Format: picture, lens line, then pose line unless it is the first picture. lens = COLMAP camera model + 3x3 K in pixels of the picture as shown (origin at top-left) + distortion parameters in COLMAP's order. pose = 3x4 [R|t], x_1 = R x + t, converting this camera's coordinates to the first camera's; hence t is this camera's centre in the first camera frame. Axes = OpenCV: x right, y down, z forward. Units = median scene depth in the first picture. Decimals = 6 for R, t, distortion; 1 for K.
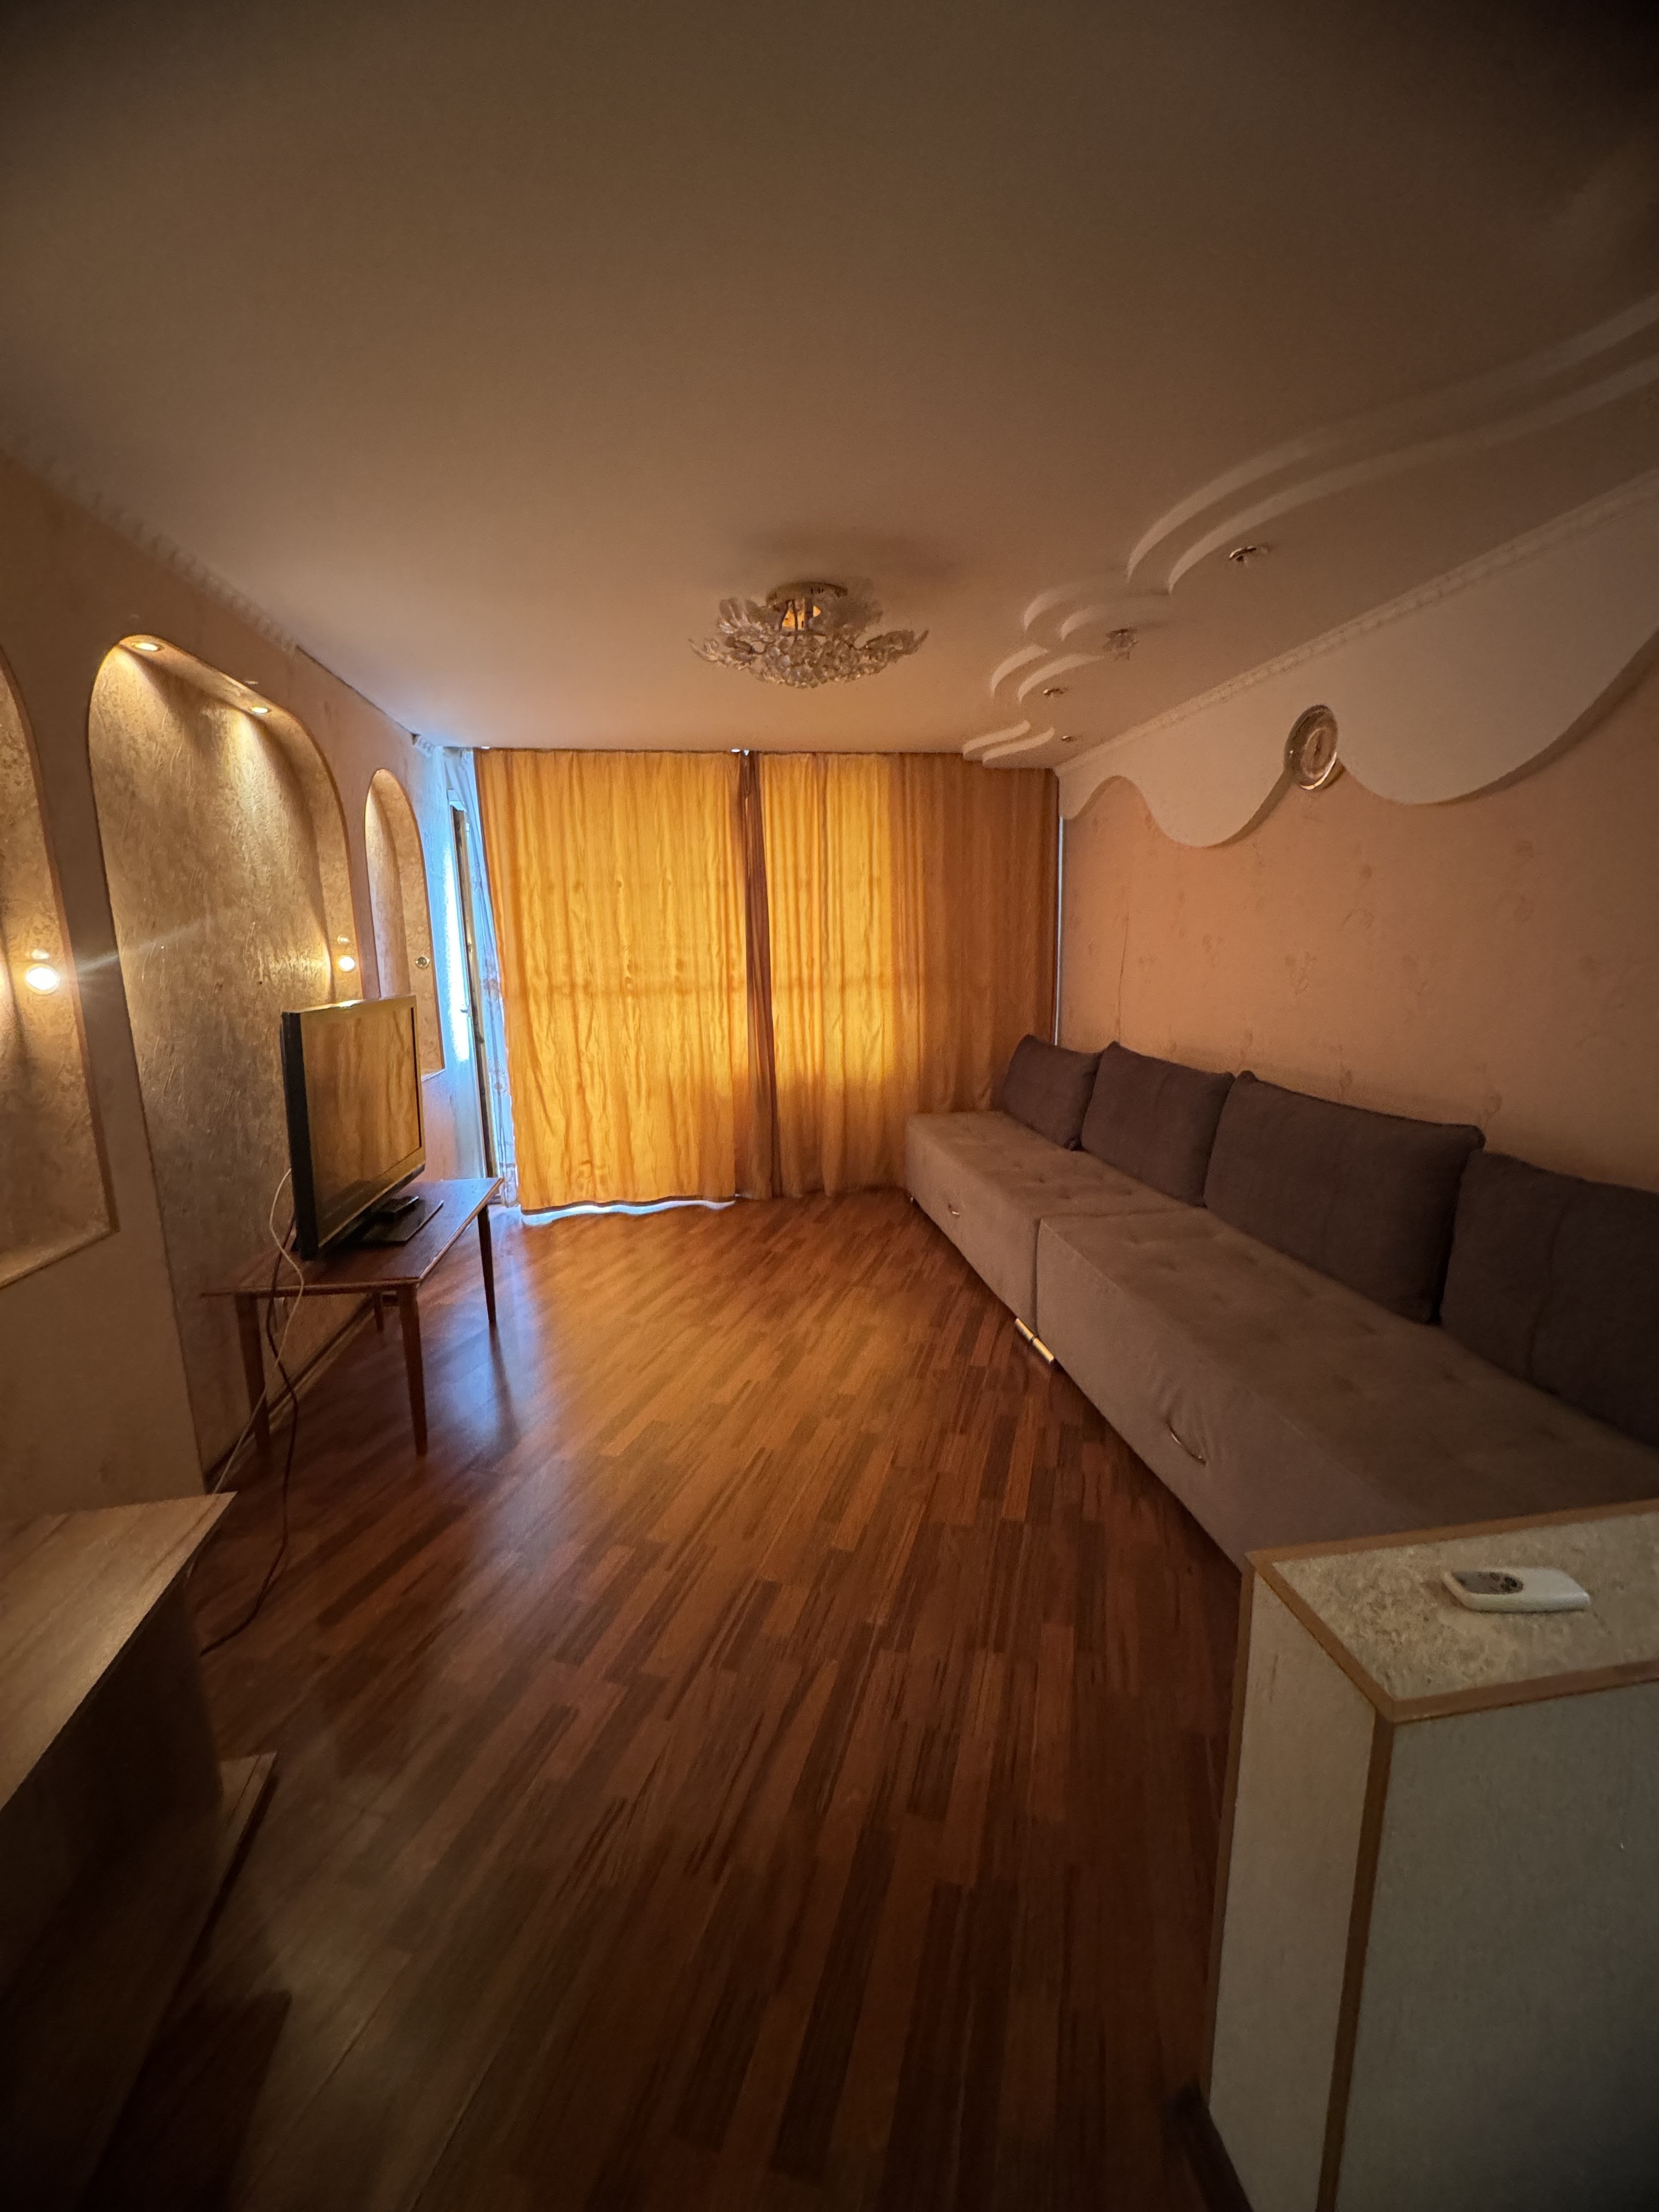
lens RADIAL K [[882.6, 0, 835.1], [0, 882.6, 1106.7], [0, 0, 1]] dist [-0.001158, 0.000481]
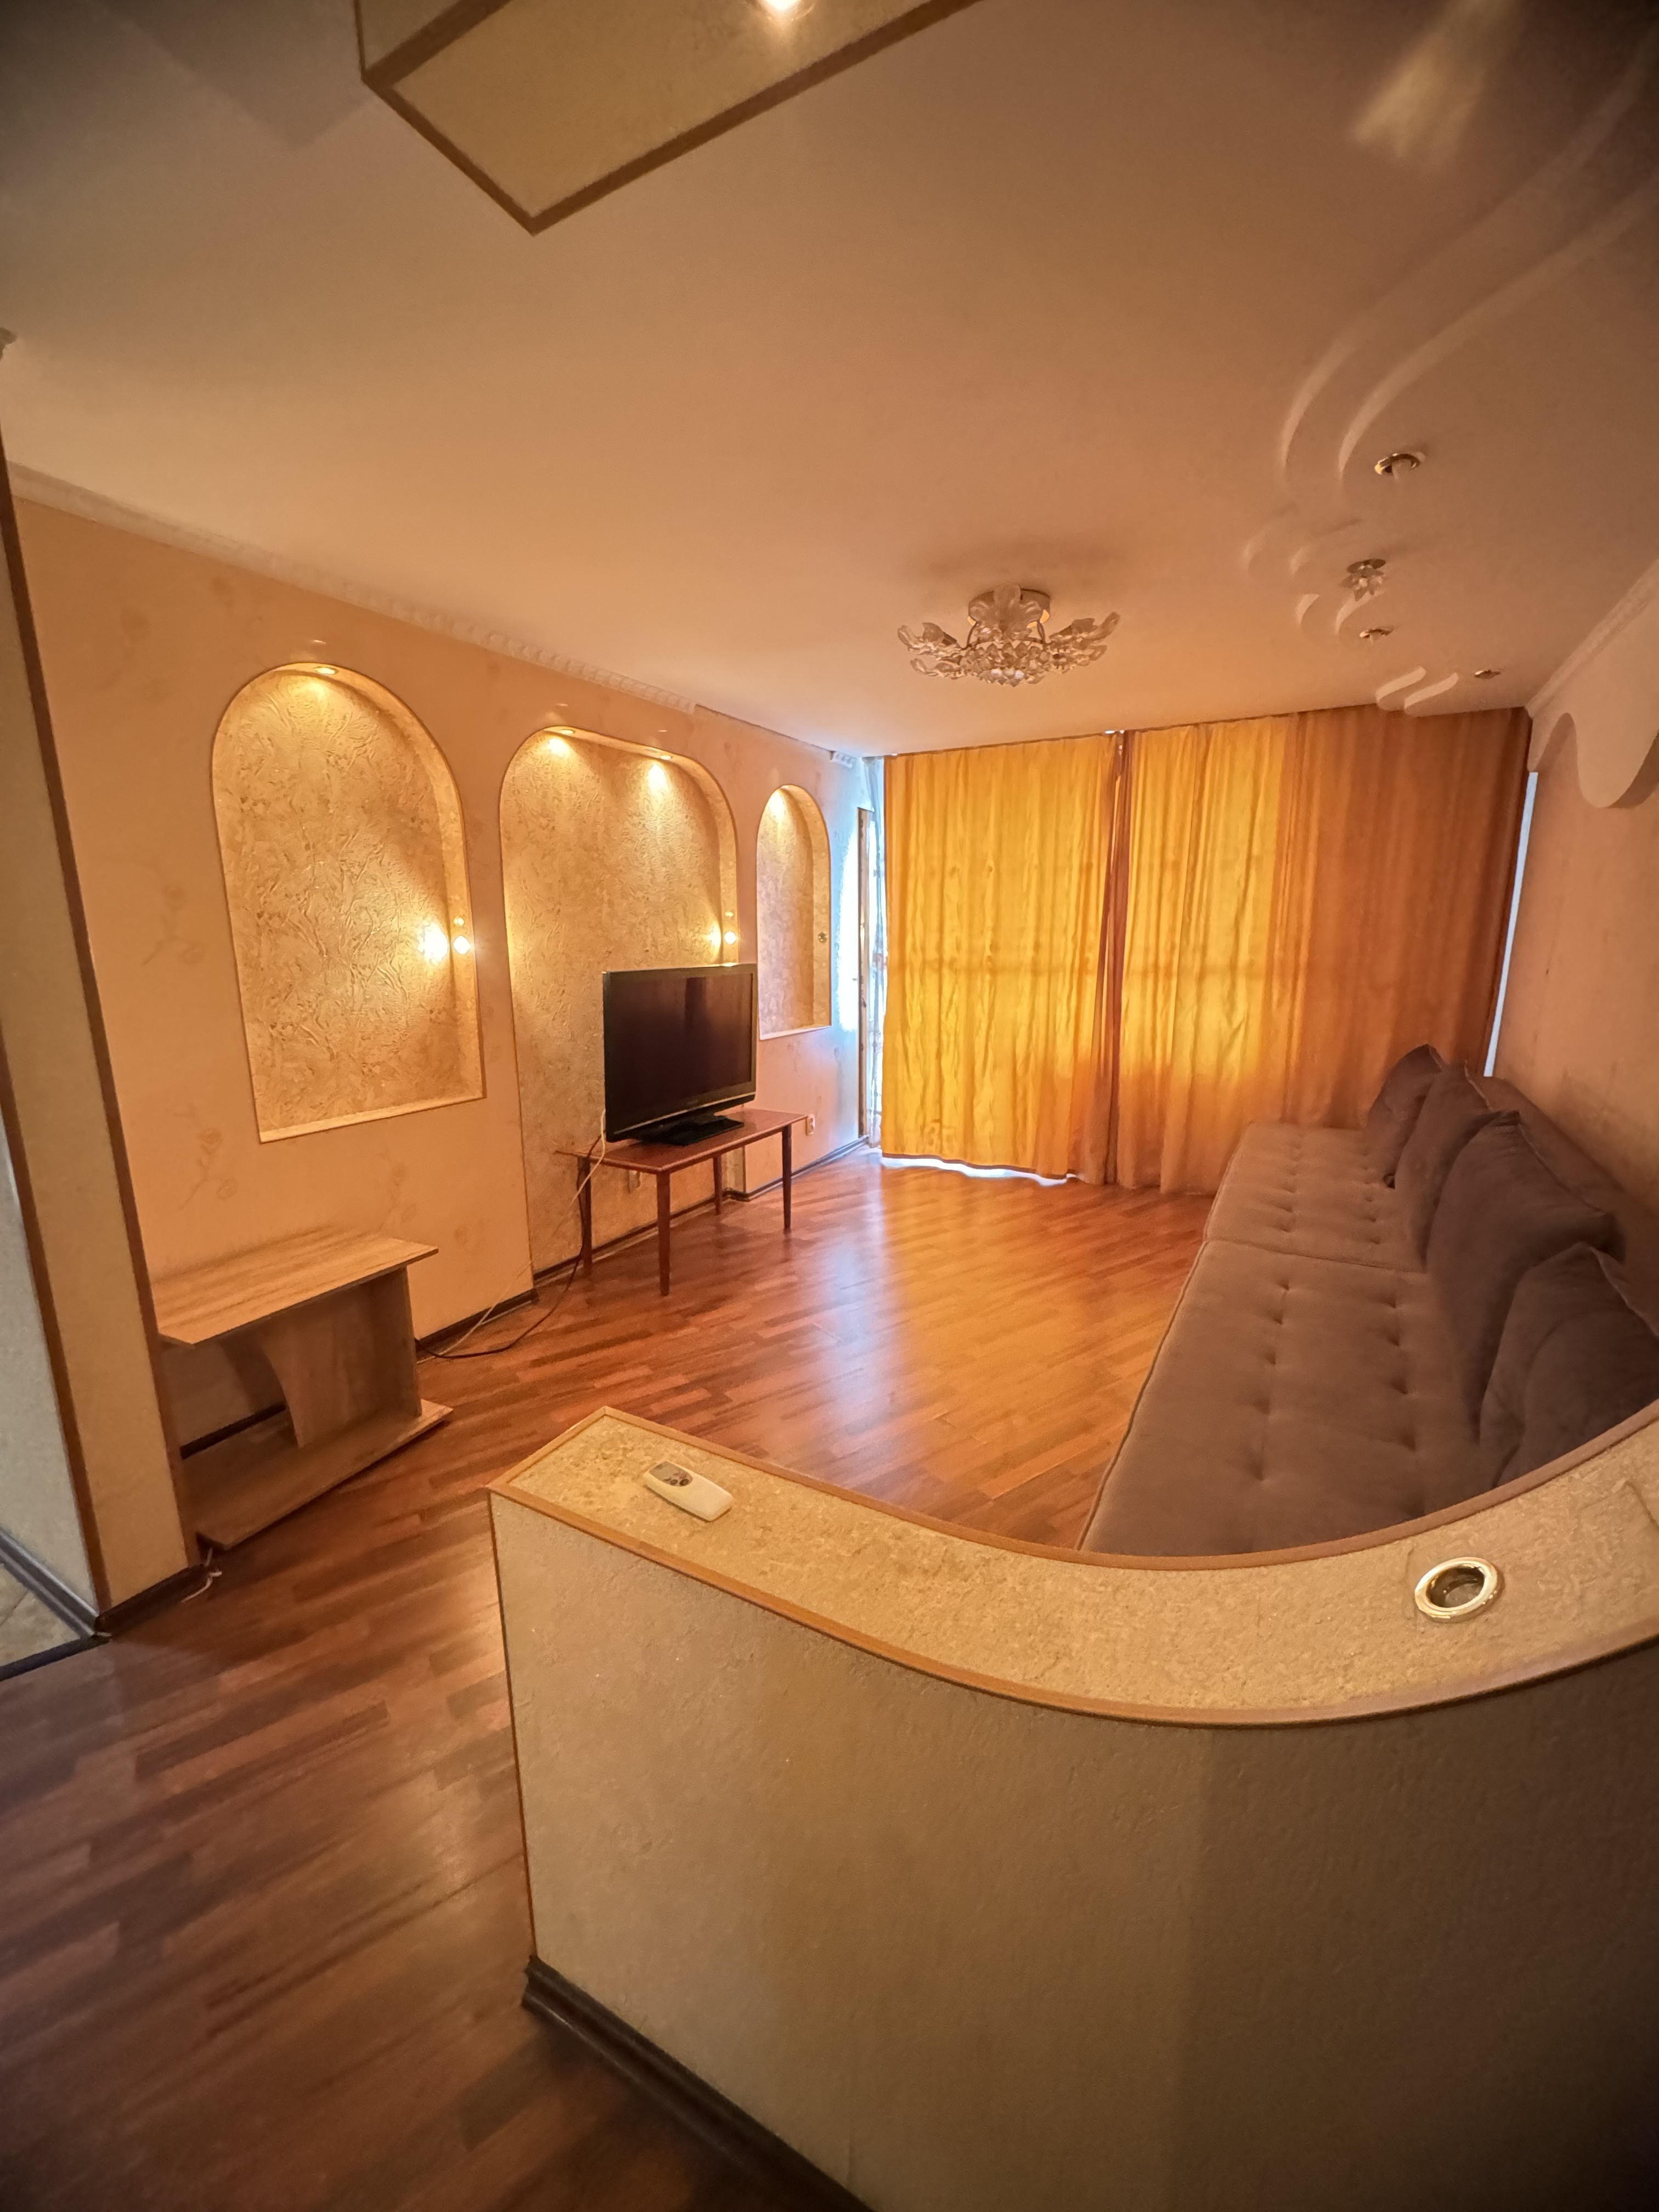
lens RADIAL K [[885.5, 0, 834.9], [0, 885.5, 1108.2], [0, 0, 1]] dist [-0.000653, 0.000197]
pose [[0.790300, 0.140579, -0.596375, 0.297927], [-0.122824, 0.989915, 0.070582, -0.016431], [0.600284, 0.017468, 0.799596, 0.024512]]
